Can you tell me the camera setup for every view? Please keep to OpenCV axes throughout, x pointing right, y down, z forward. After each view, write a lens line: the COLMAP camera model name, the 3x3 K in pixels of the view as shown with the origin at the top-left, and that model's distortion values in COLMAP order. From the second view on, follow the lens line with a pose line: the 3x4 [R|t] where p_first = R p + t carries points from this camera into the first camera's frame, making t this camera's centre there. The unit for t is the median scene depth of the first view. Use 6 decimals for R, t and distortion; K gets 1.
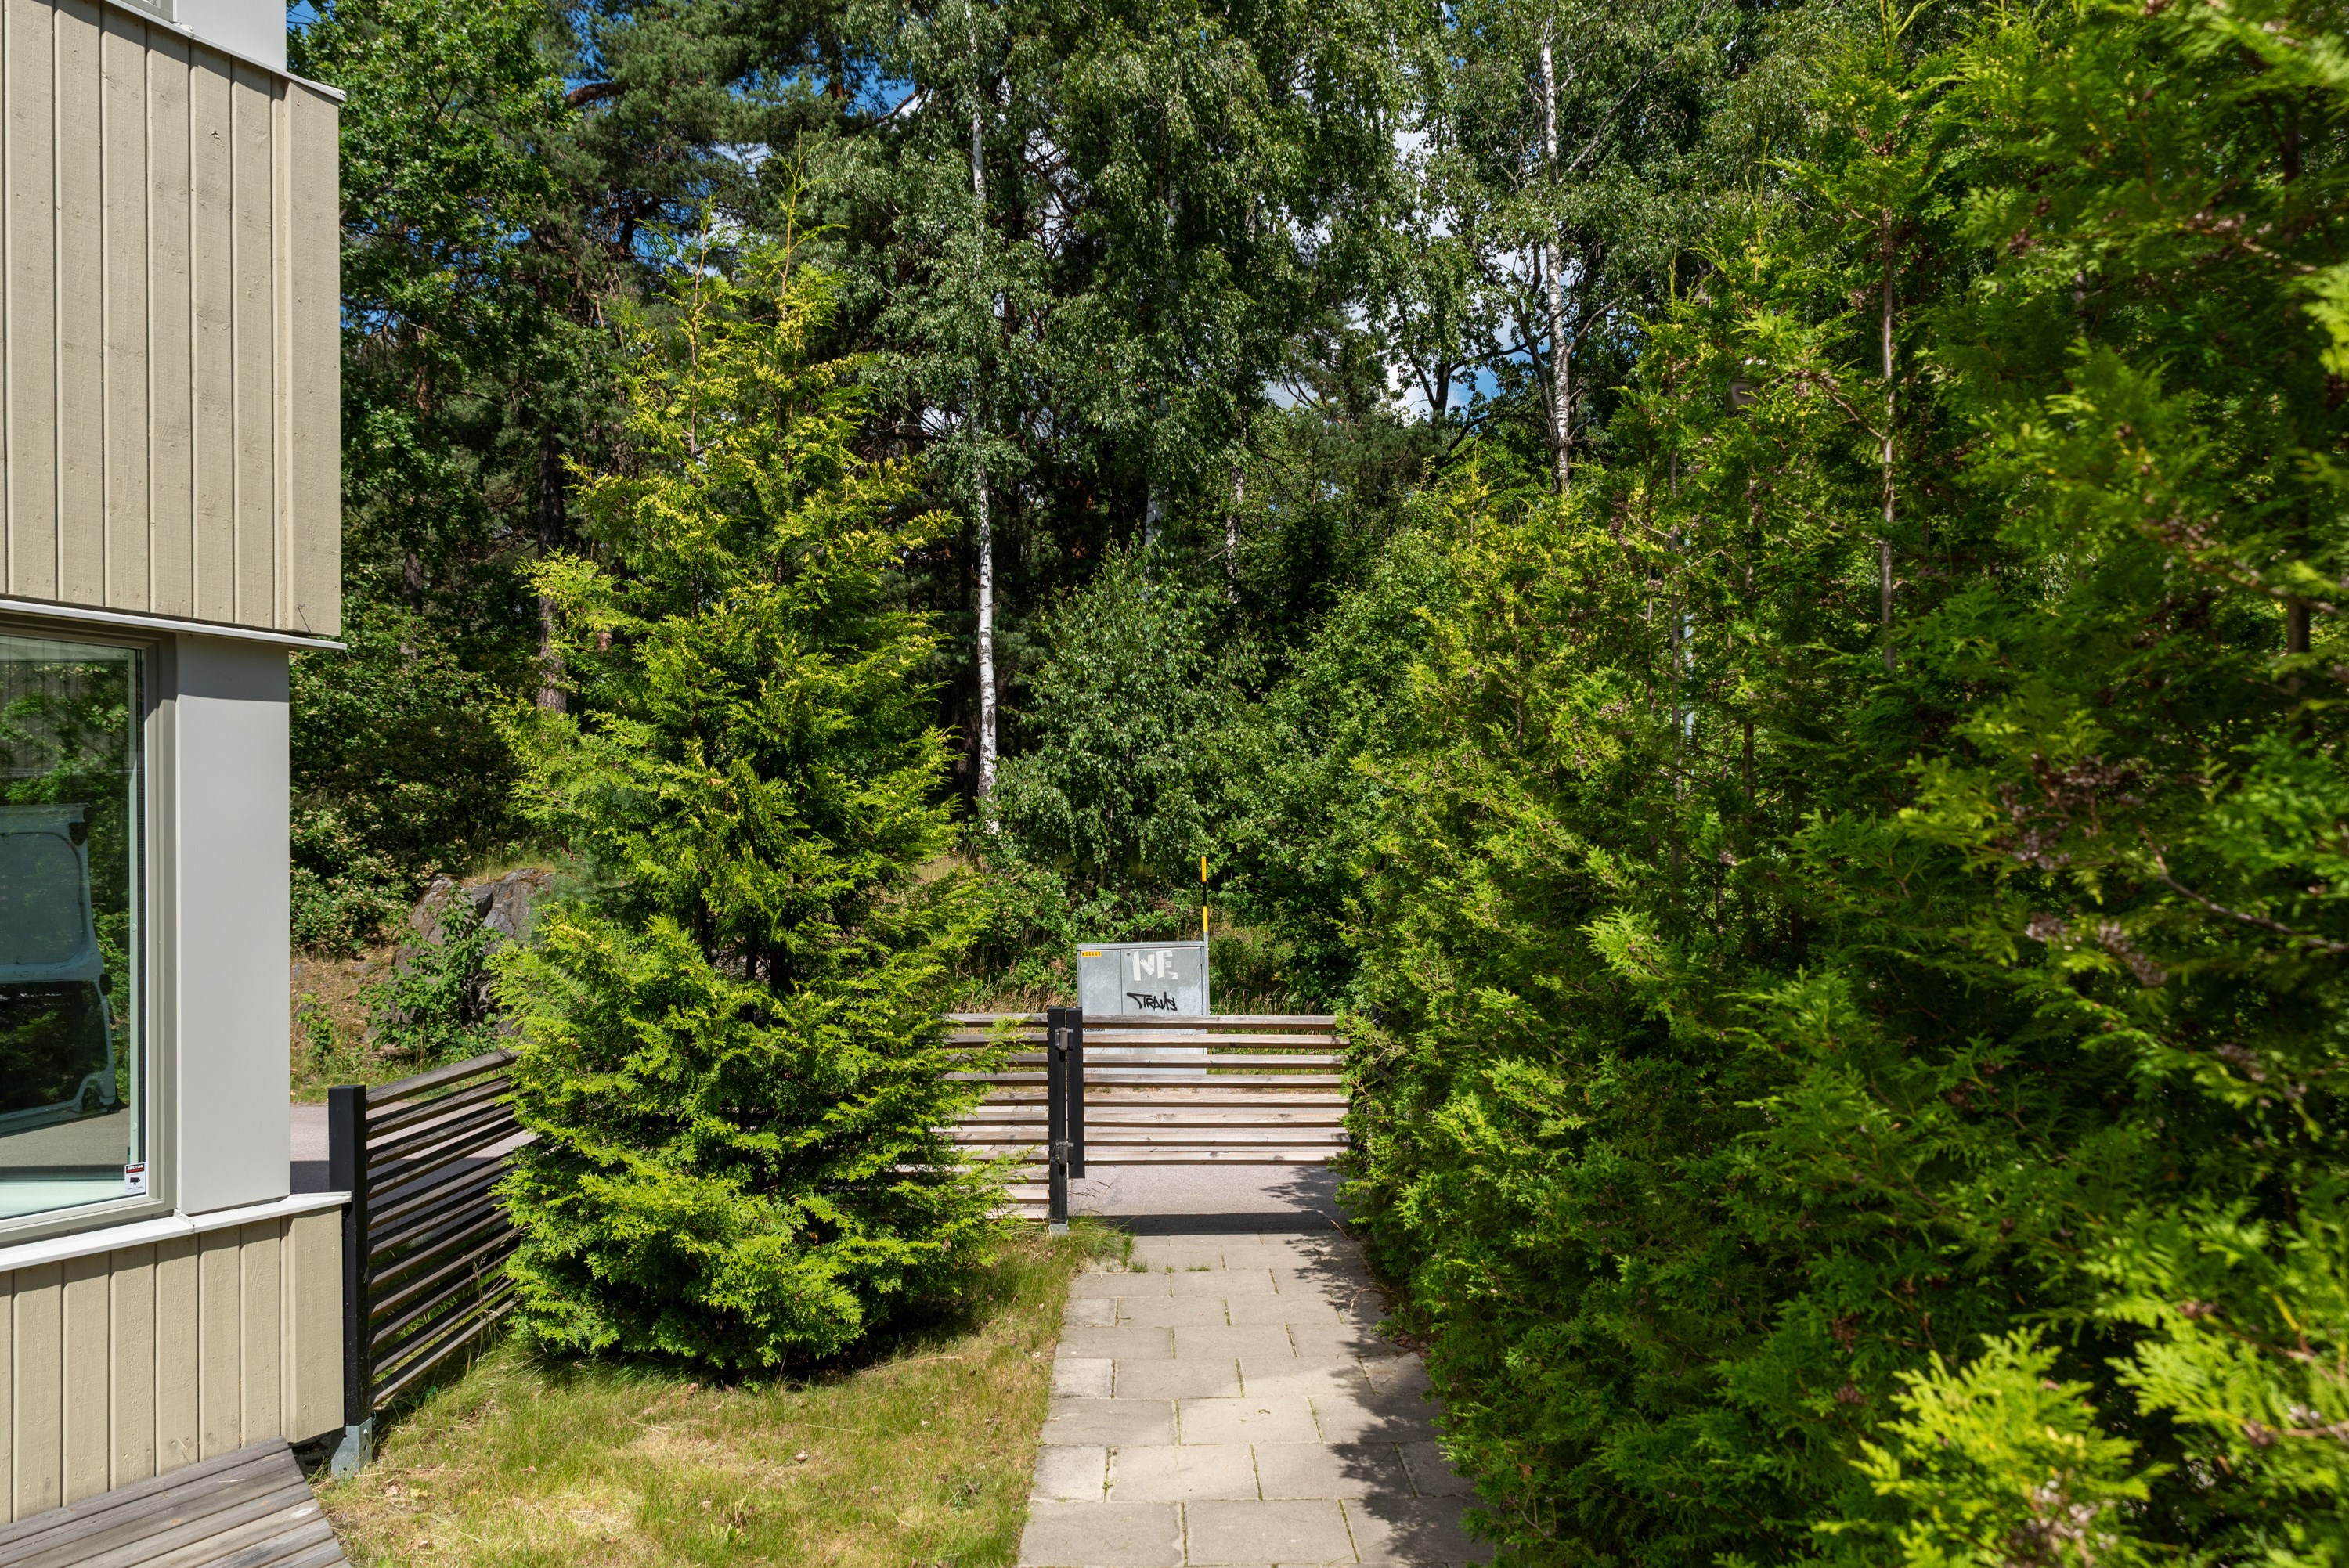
lens RADIAL K [[1567.4, 0, 1166.2], [0, 1567.4, 850.1], [0, 0, 1]] dist [0.002906, 0.001147]
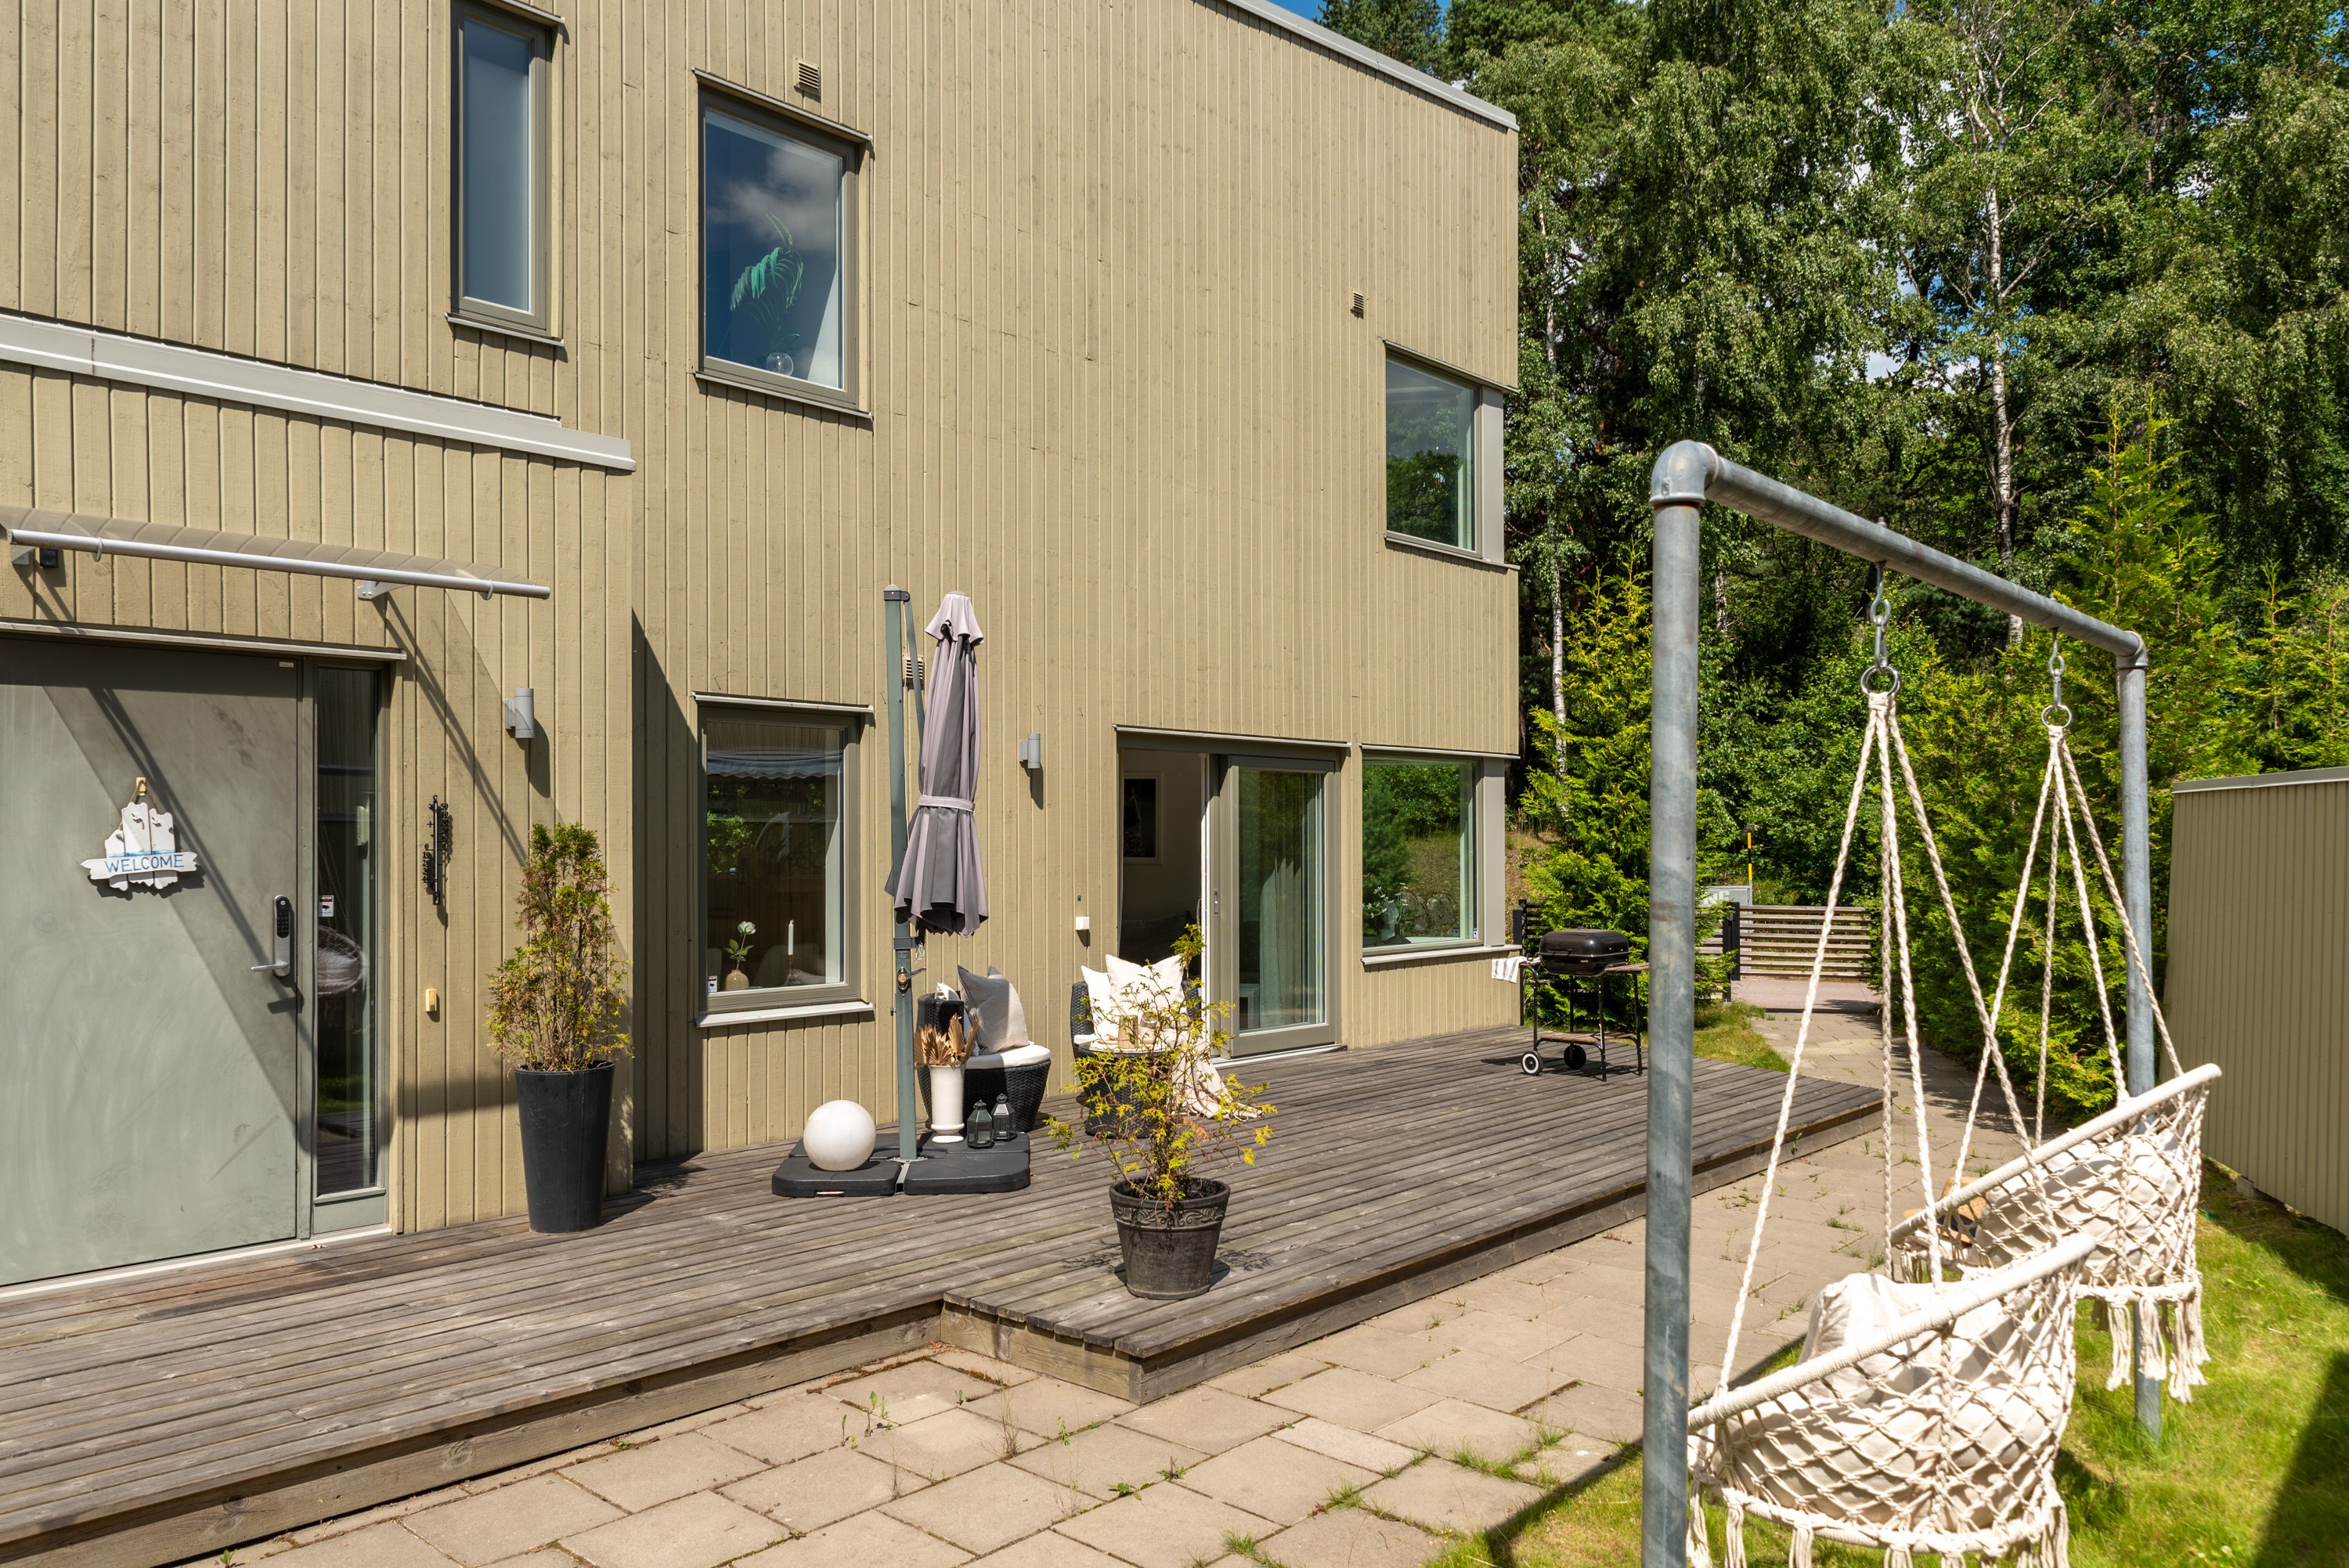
lens RADIAL K [[1607.4, 0, 1186.7], [0, 1607.4, 821.1], [0, 0, 1]] dist [0.003872, 0.002793]
pose [[0.972901, 0.003840, -0.231192, -0.374365], [-0.005322, 0.999969, -0.005787, 0.007555], [0.231162, 0.006861, 0.972891, -1.776373]]
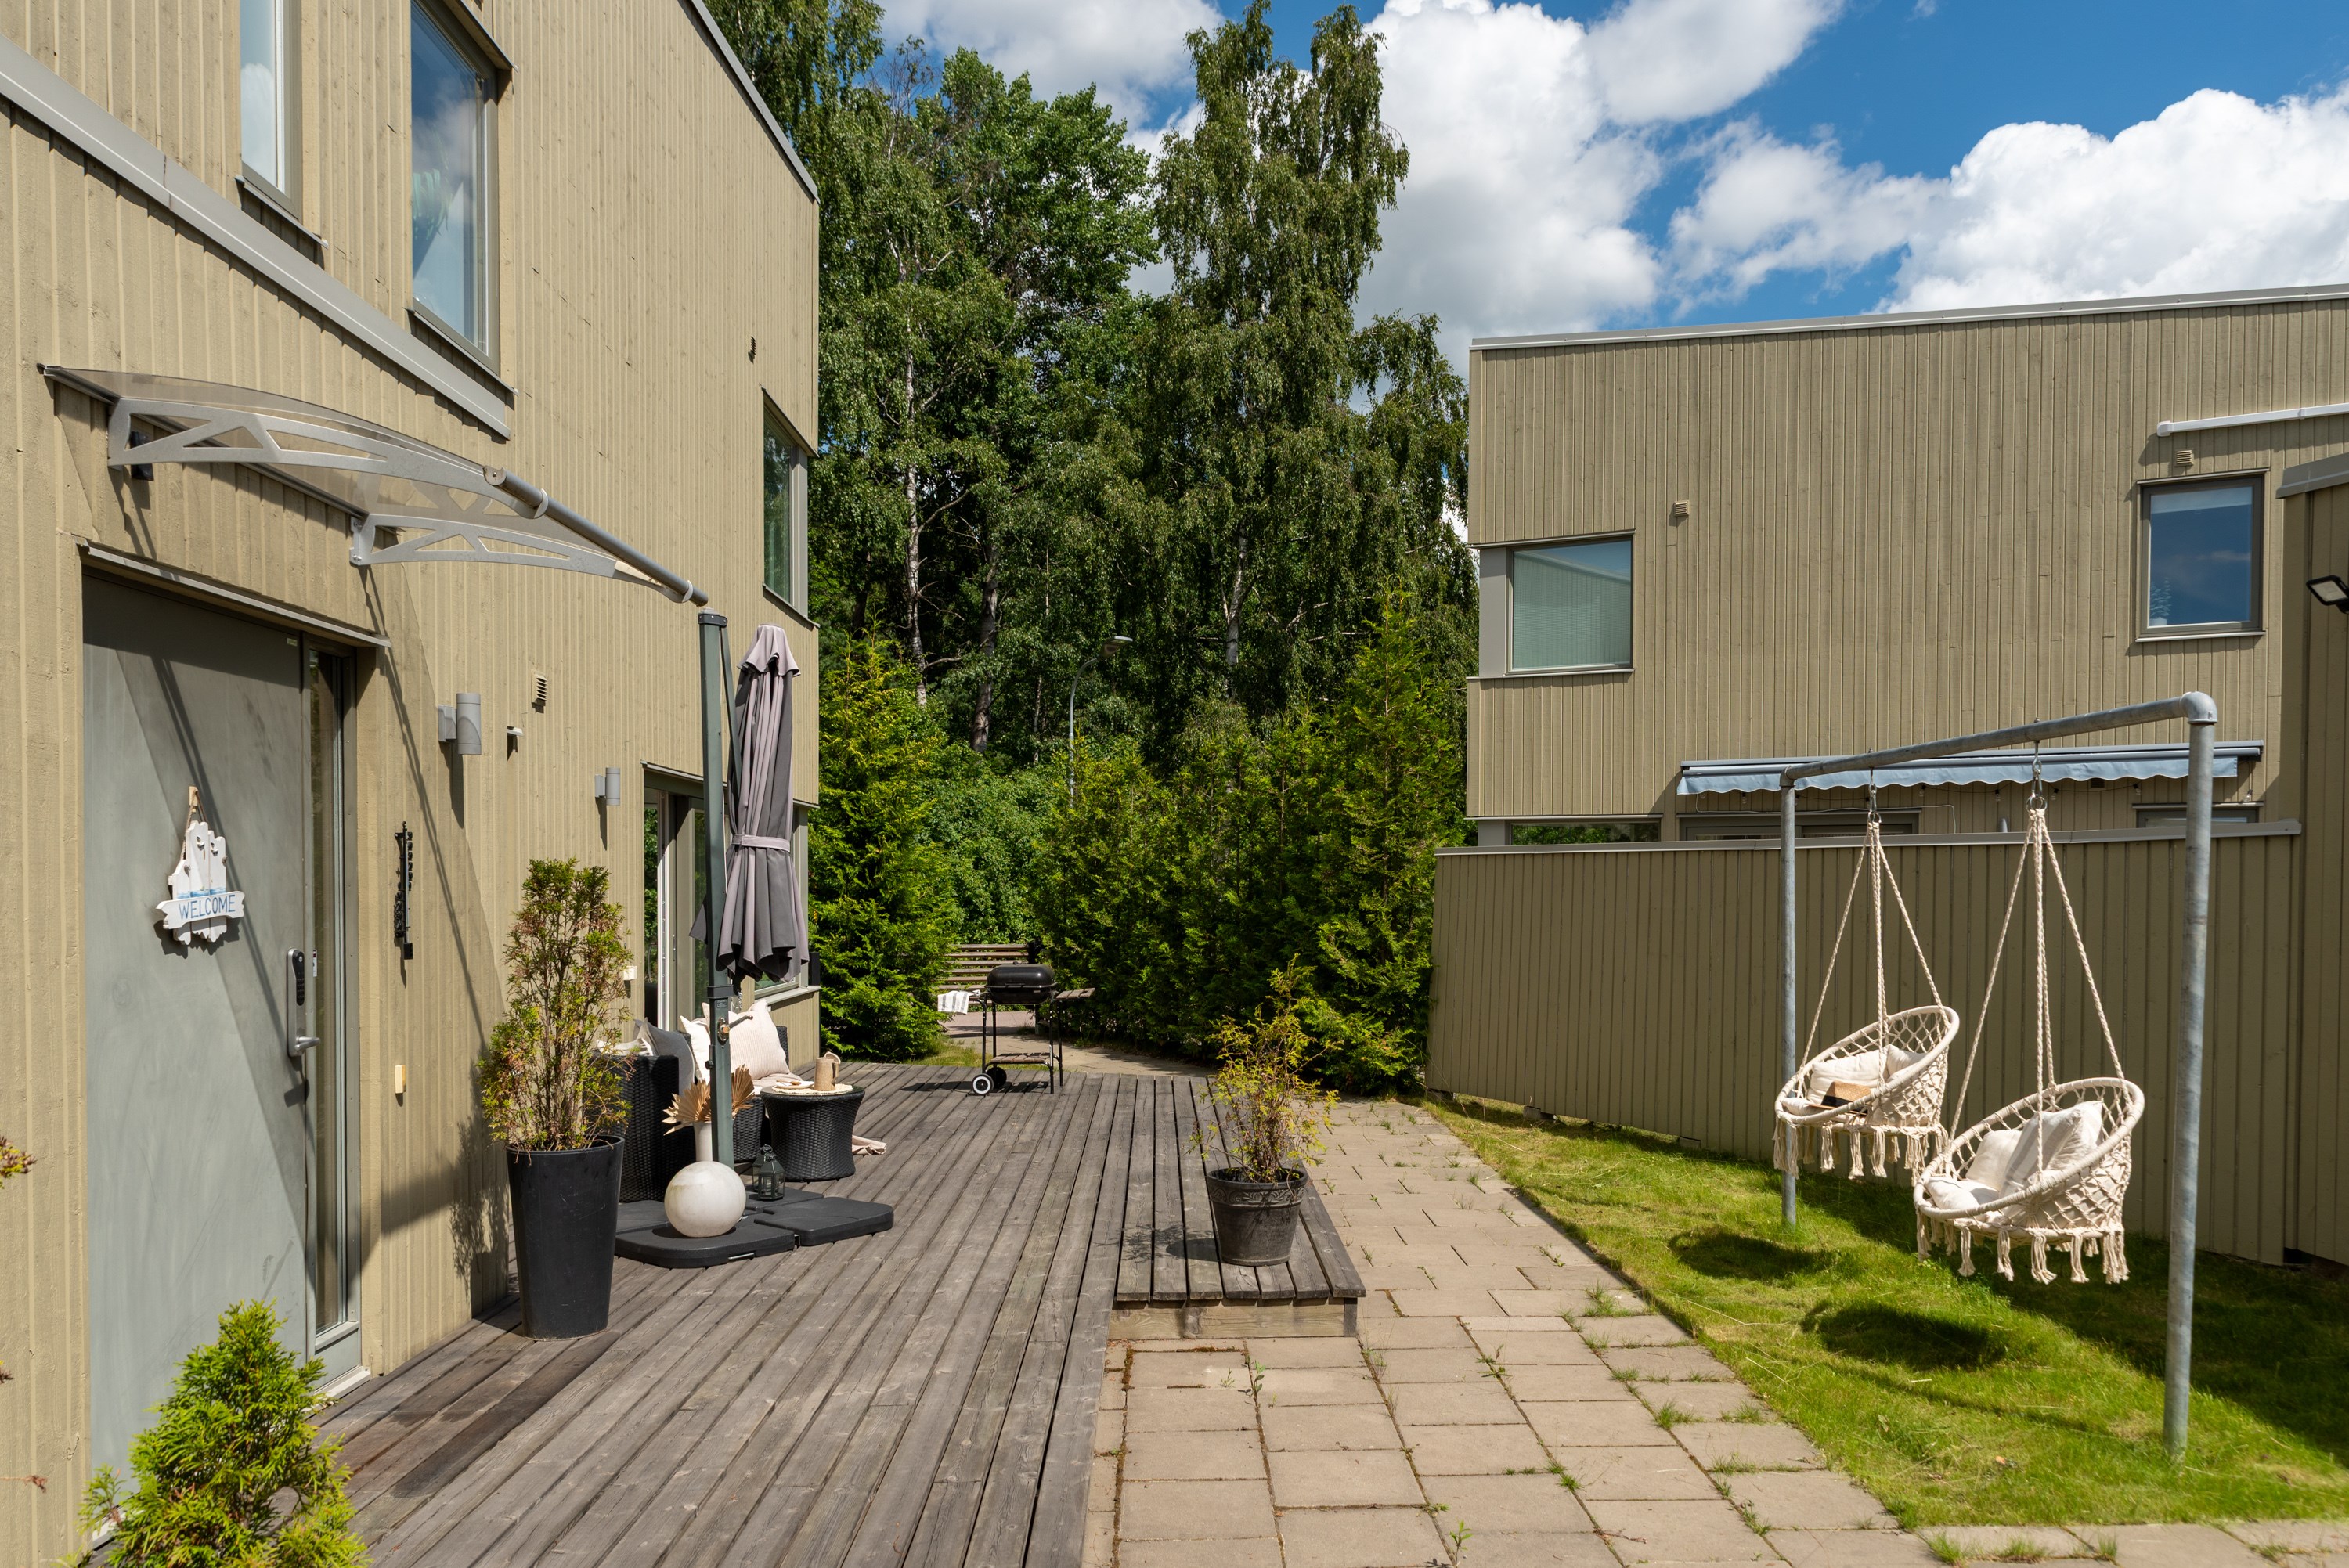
lens RADIAL K [[1625.9, 0, 1181.9], [0, 1625.9, 918.7], [0, 0, 1]] dist [0.002008, 0.000348]
pose [[0.850409, 0.002818, 0.526114, -1.383171], [-0.013774, 0.999762, 0.016909, 0.020233], [-0.525941, -0.021627, 0.850246, -1.803584]]
